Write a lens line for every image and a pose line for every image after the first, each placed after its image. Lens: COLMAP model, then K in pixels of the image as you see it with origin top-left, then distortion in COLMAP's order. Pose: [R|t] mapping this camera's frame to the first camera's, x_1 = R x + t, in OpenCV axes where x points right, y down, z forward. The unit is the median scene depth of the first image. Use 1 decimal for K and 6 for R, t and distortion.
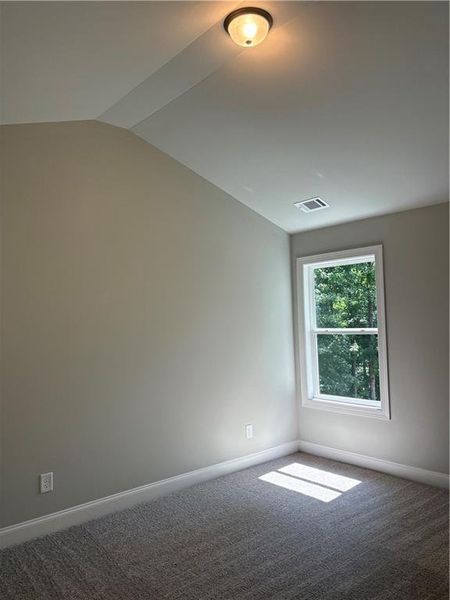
lens RADIAL K [[451.6, 0, 225.3], [0, 451.6, 299.0], [0, 0, 1]] dist [0.014594, 0.005673]
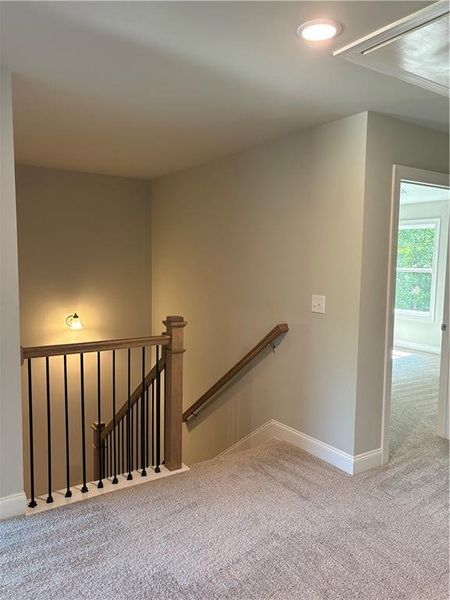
lens RADIAL K [[451.6, 0, 225.1], [0, 451.6, 300.1], [0, 0, 1]] dist [0.014594, 0.005673]
pose [[0.991138, 0.057637, -0.119684, -0.037517], [-0.040455, 0.989136, 0.141327, -0.004401], [0.126529, -0.135233, 0.982702, -0.132348]]
